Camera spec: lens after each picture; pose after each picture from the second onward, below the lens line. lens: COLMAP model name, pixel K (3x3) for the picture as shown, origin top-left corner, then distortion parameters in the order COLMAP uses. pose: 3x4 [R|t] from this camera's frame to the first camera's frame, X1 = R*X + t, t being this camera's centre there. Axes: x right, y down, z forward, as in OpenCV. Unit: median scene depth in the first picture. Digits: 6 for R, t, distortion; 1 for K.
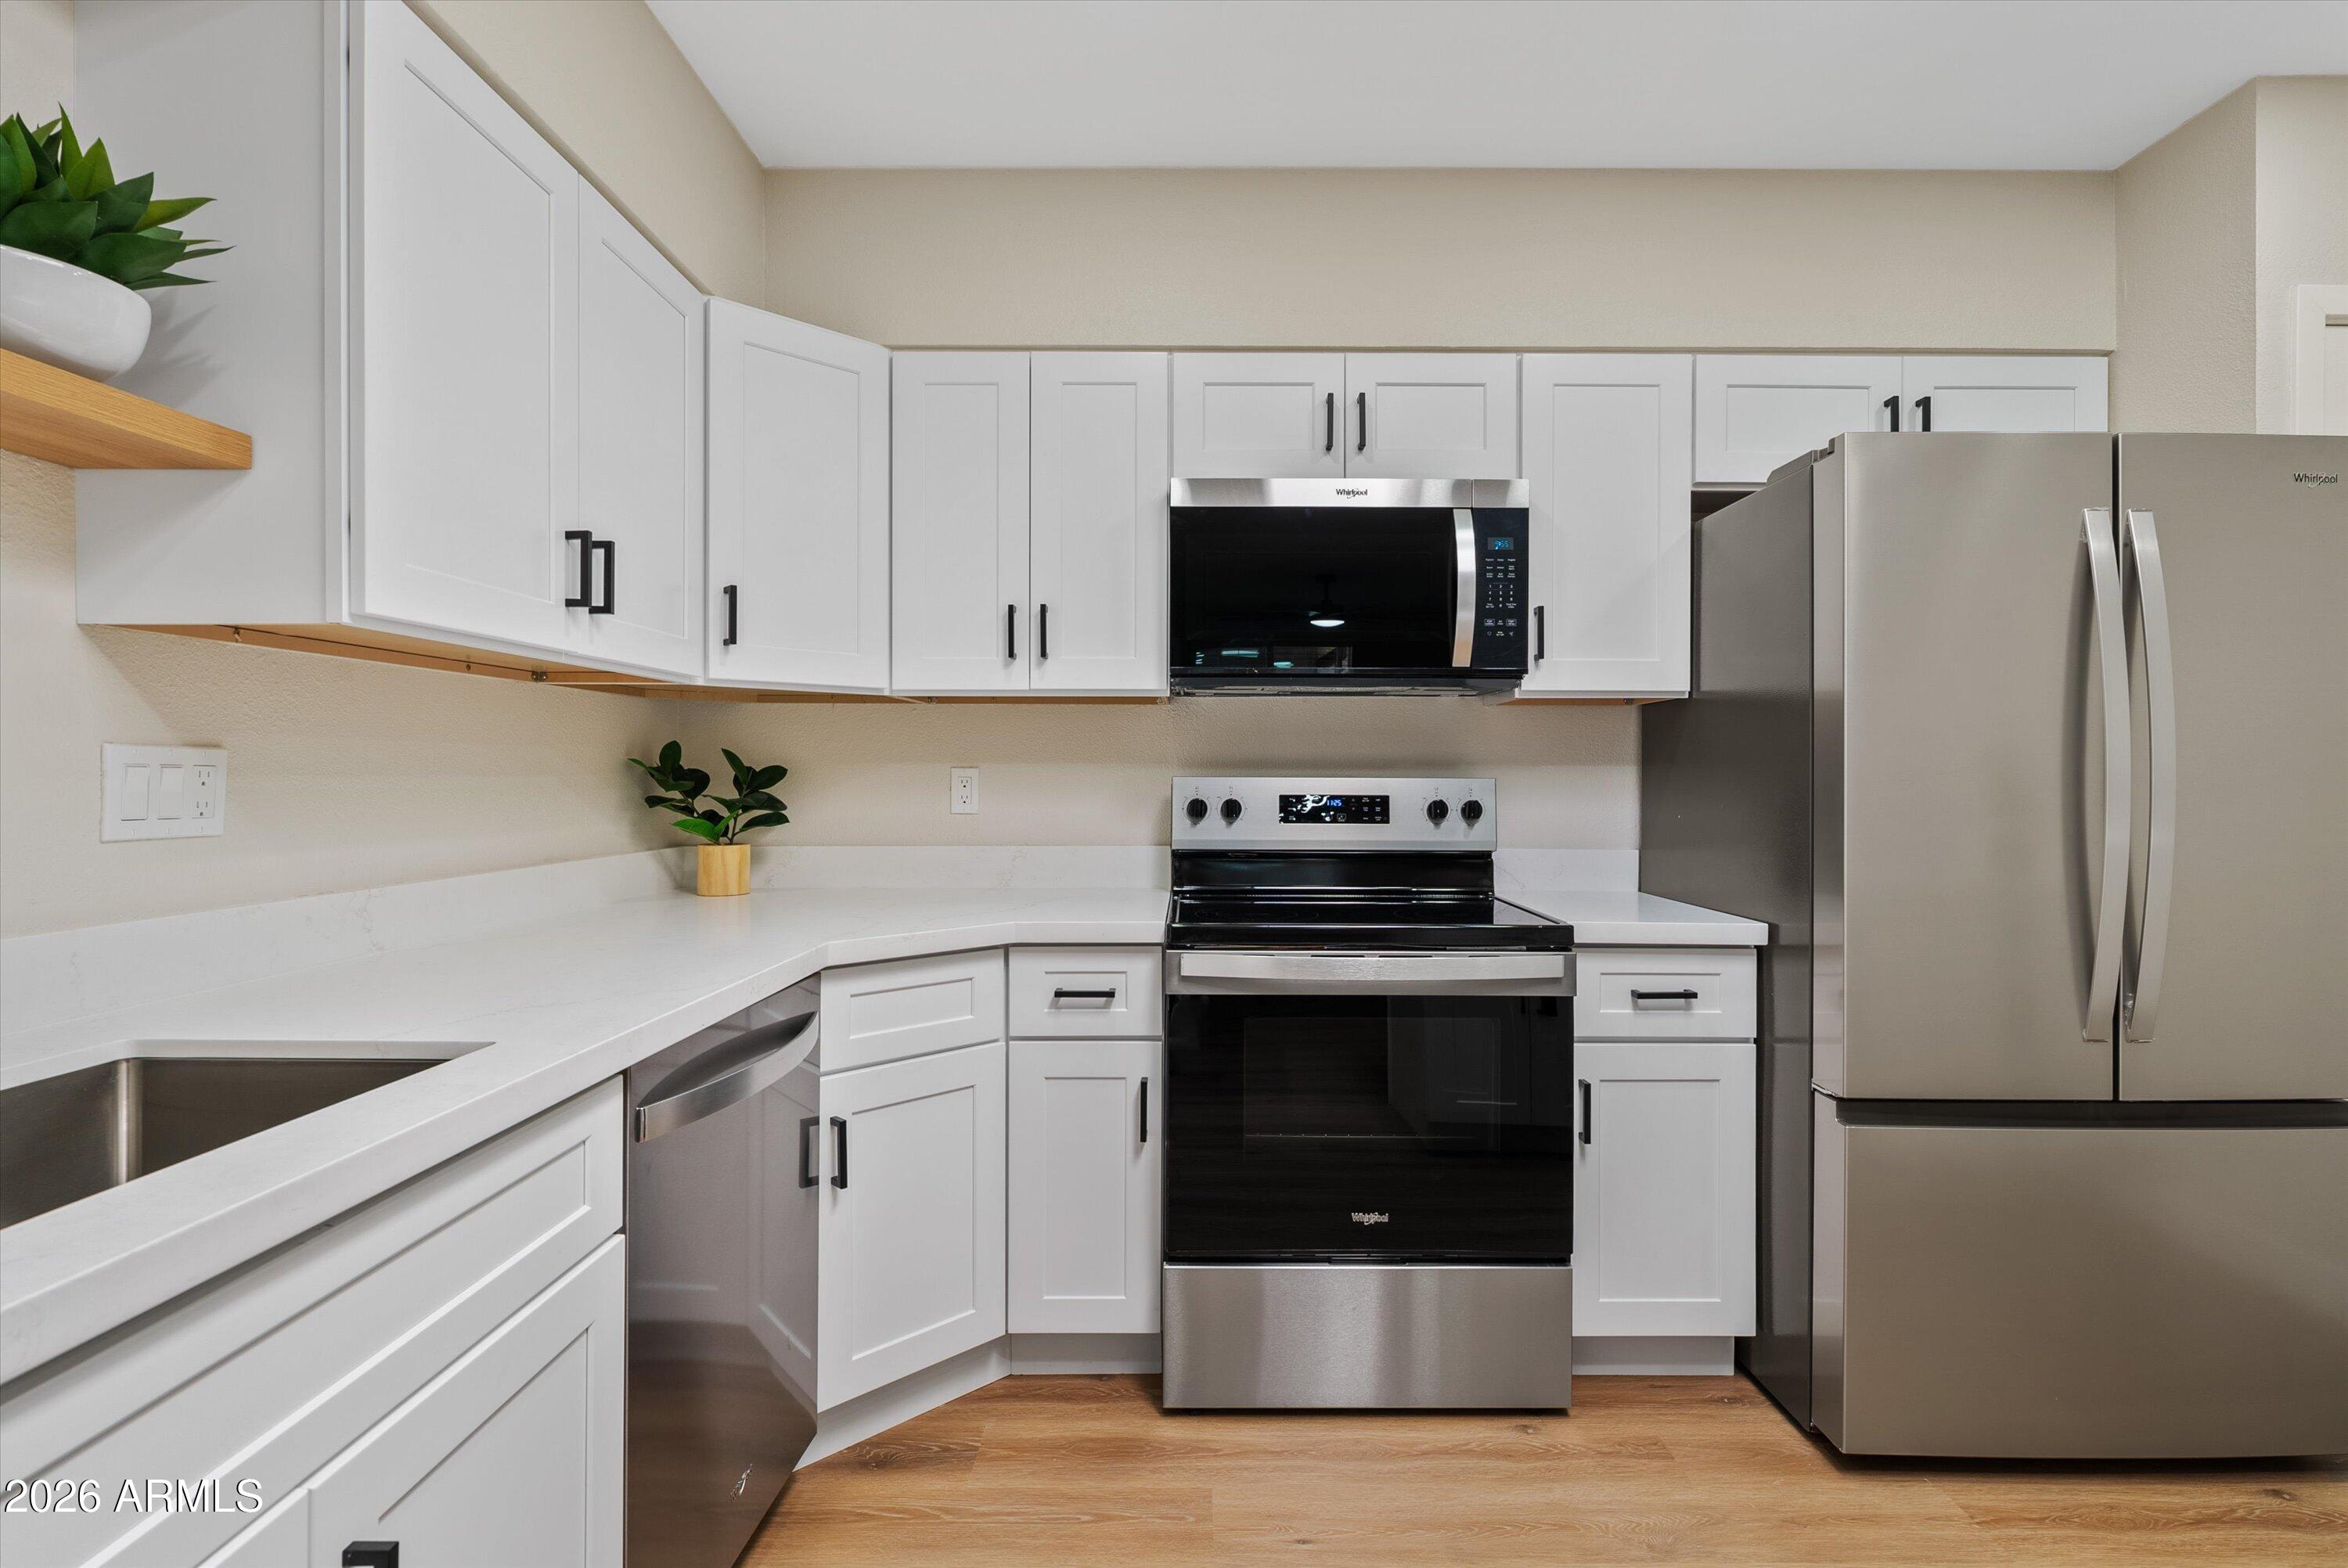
lens RADIAL K [[1164.7, 0, 1169.5], [0, 1164.7, 779.7], [0, 0, 1]] dist [-0.001600, -0.000233]
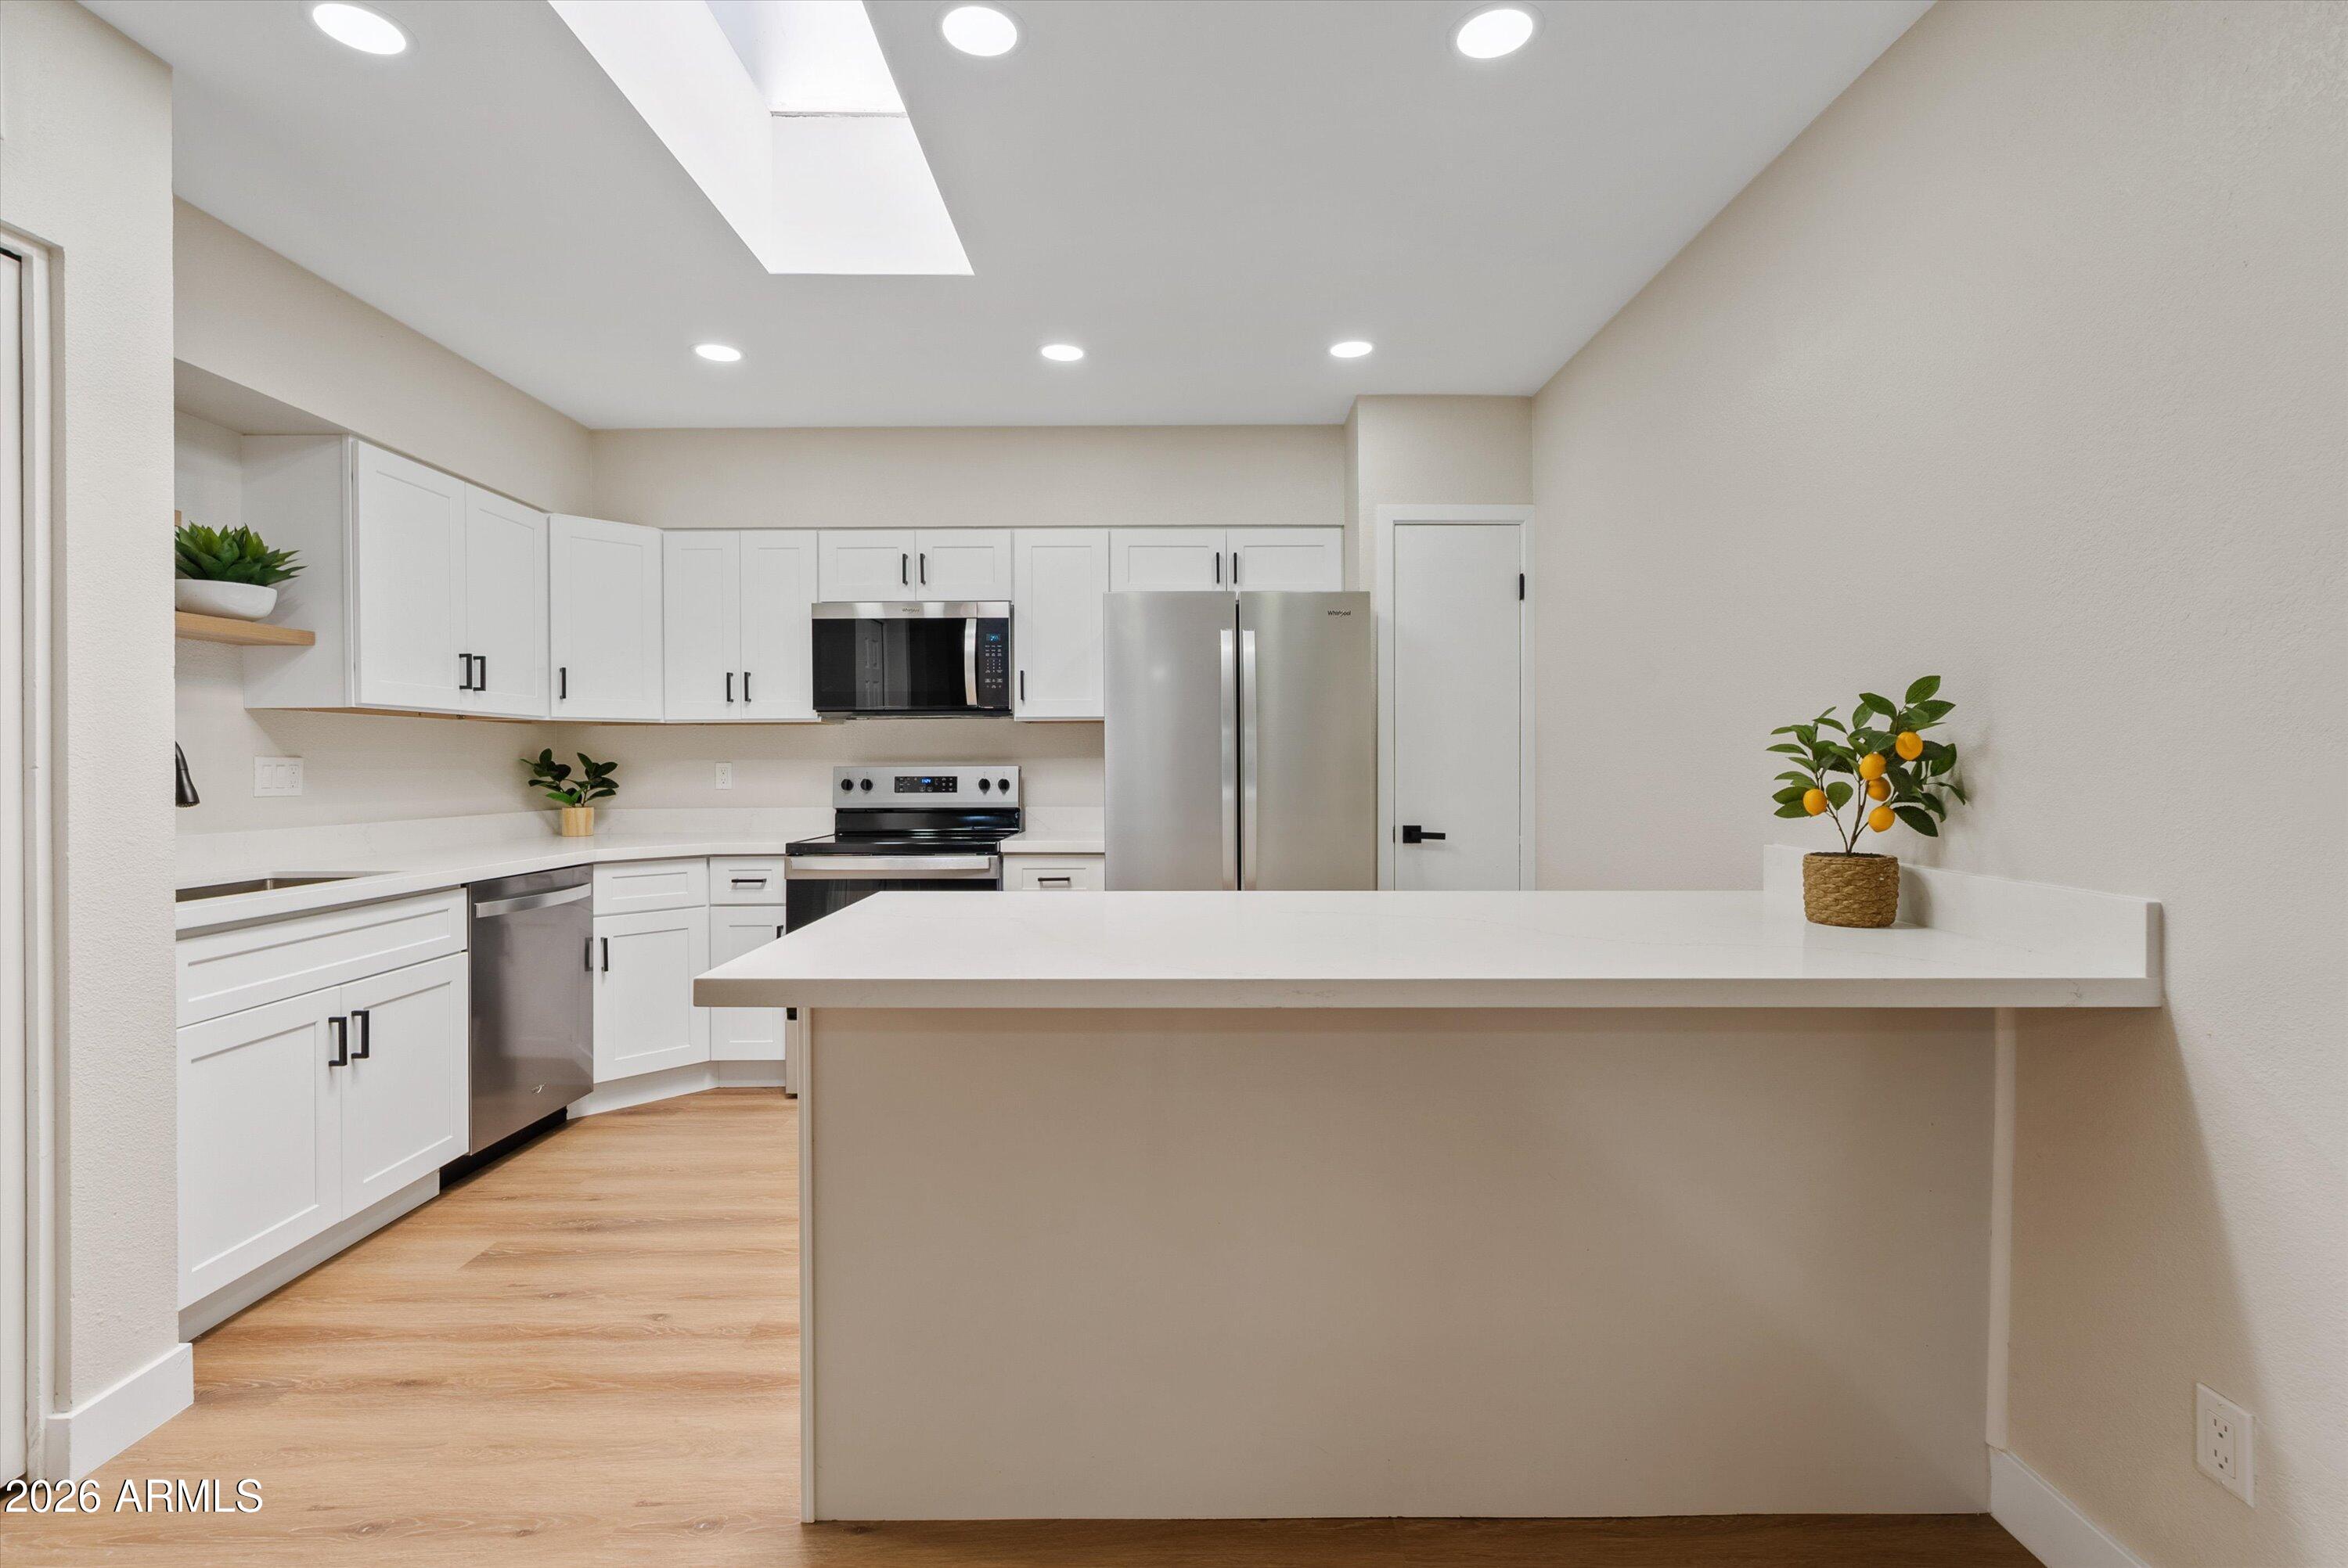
lens RADIAL K [[1124.3, 0, 1179.6], [0, 1124.3, 771.1], [0, 0, 1]] dist [-0.004861, 0.001334]
pose [[0.999956, -0.008920, 0.003054, 0.572211], [0.008918, 0.999960, 0.000636, 0.008641], [-0.003059, -0.000609, 0.999995, -0.764874]]
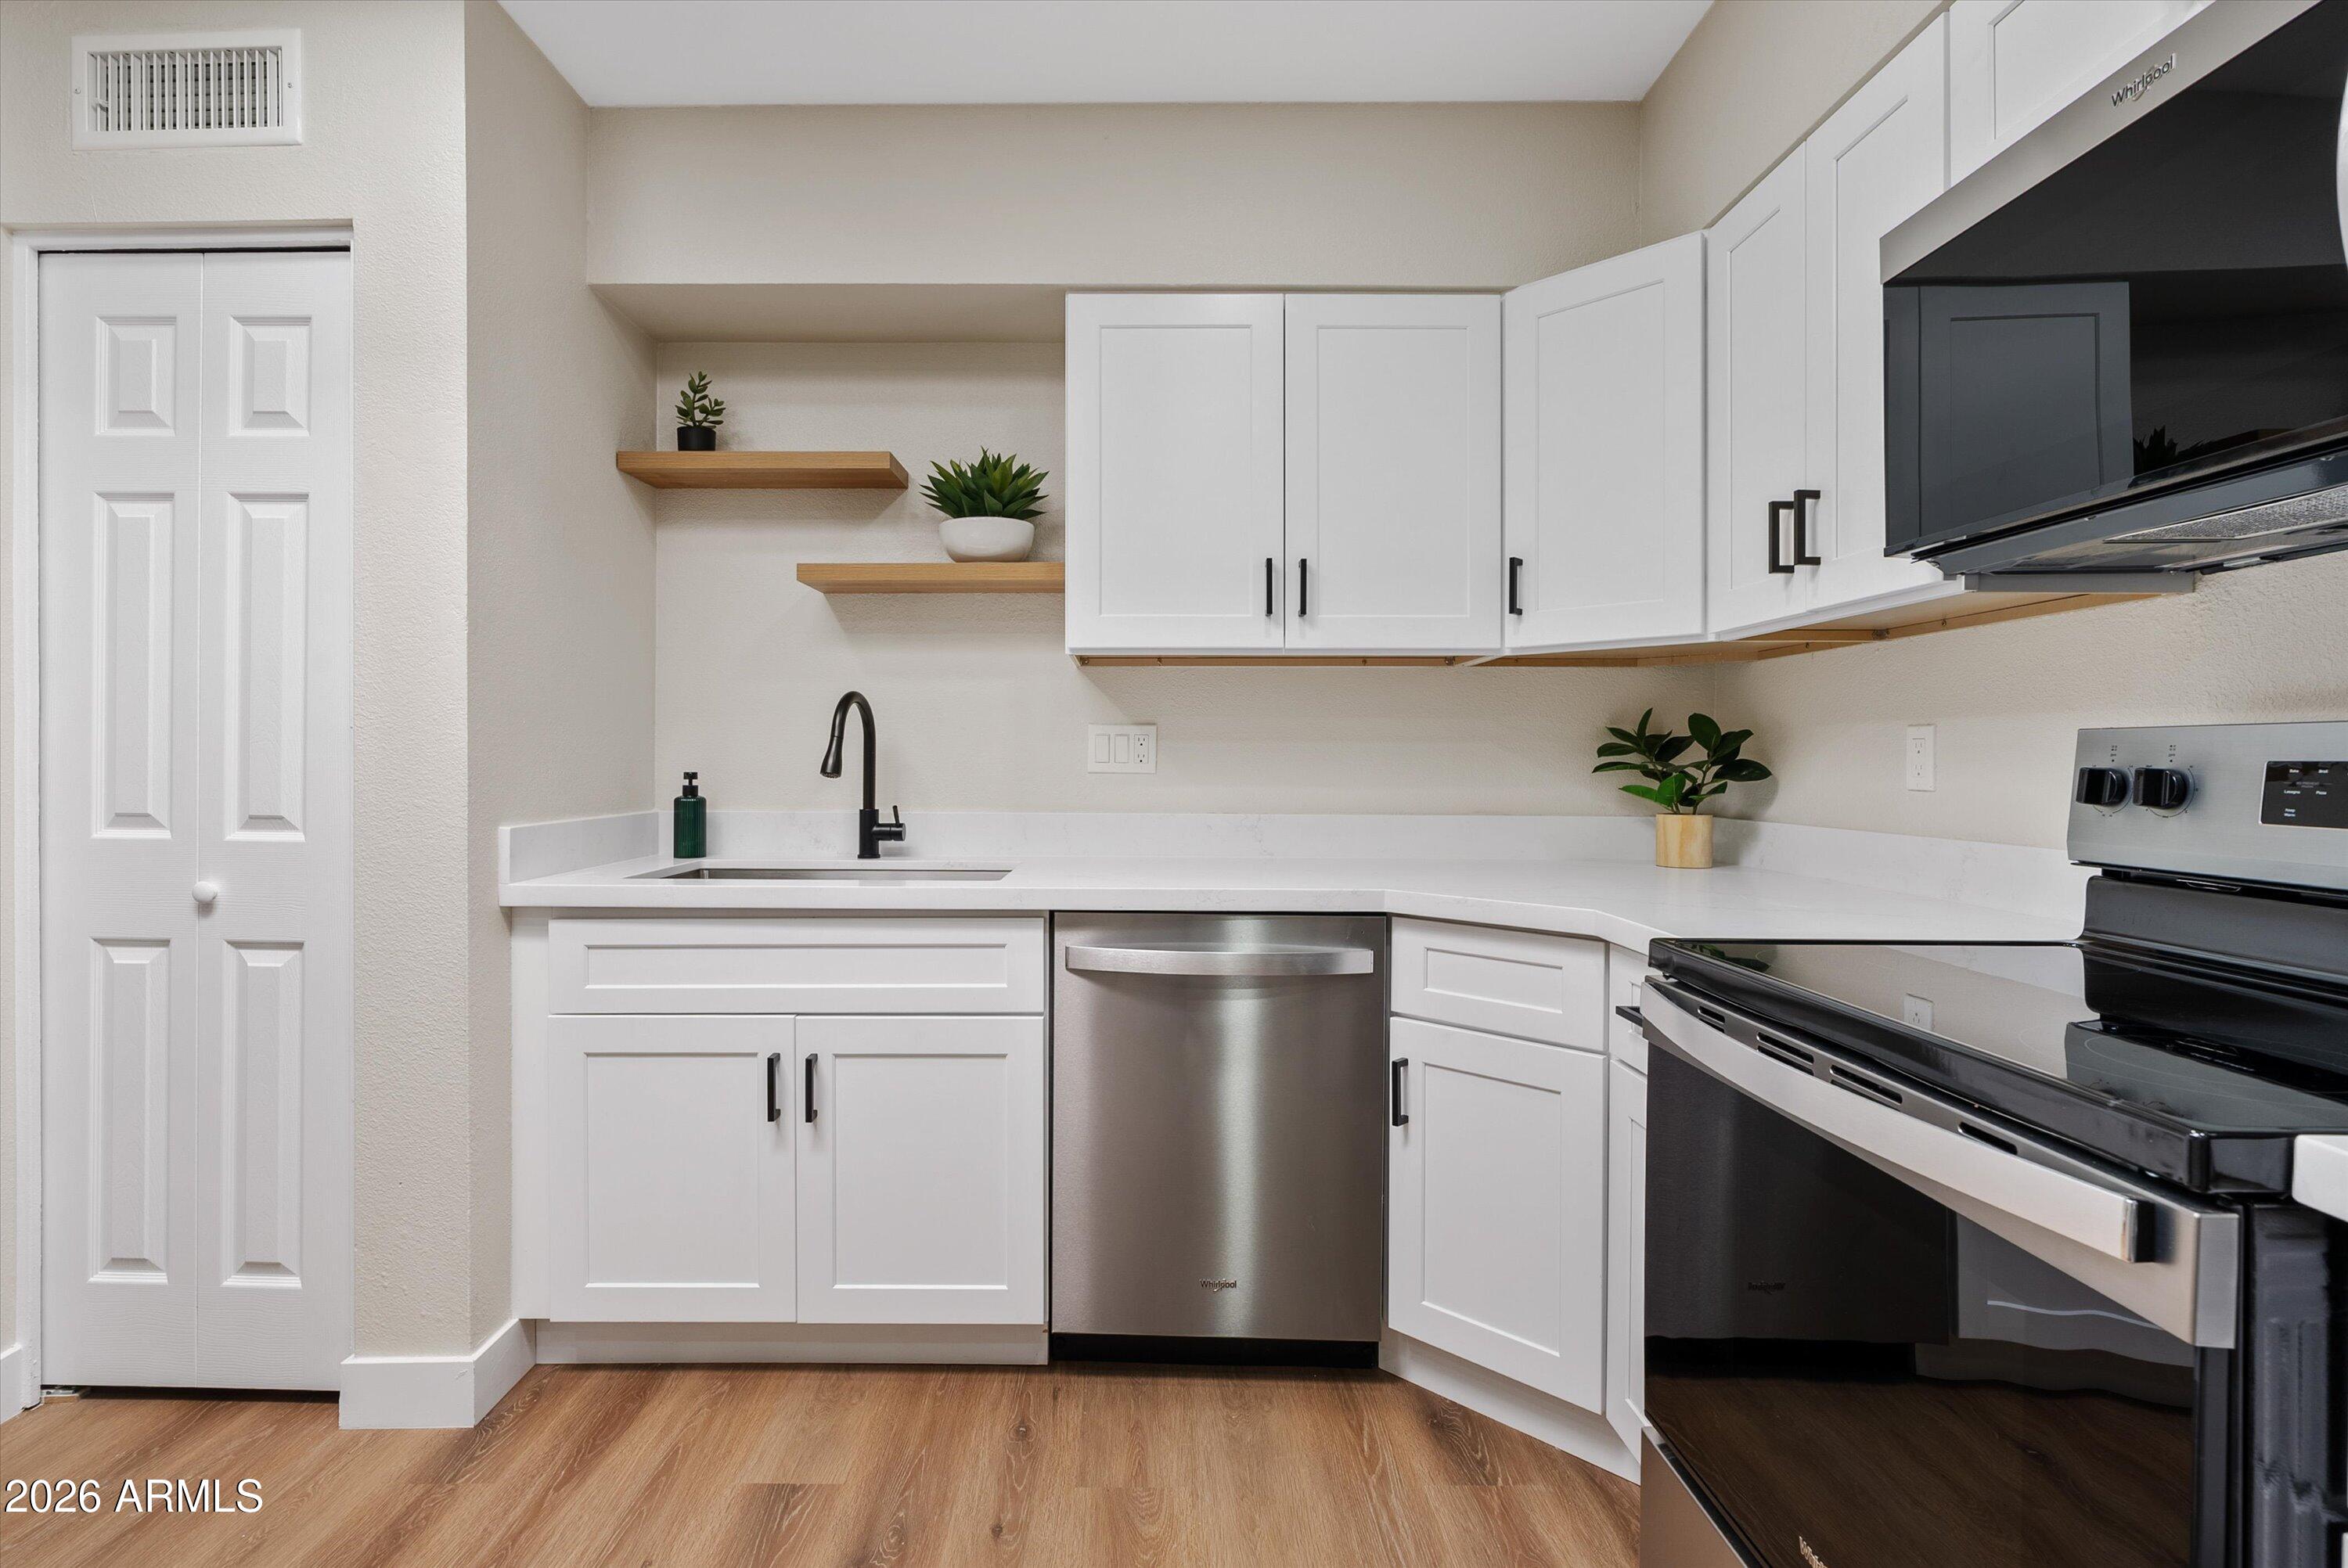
lens RADIAL K [[1124.3, 0, 1125.1], [0, 1124.3, 760.4], [0, 0, 1]] dist [-0.004861, 0.001334]
pose [[-0.008964, -0.001815, -0.999958, 0.593530], [-0.008586, 0.999962, -0.001738, 0.019466], [0.999923, 0.008570, -0.008979, 0.611860]]
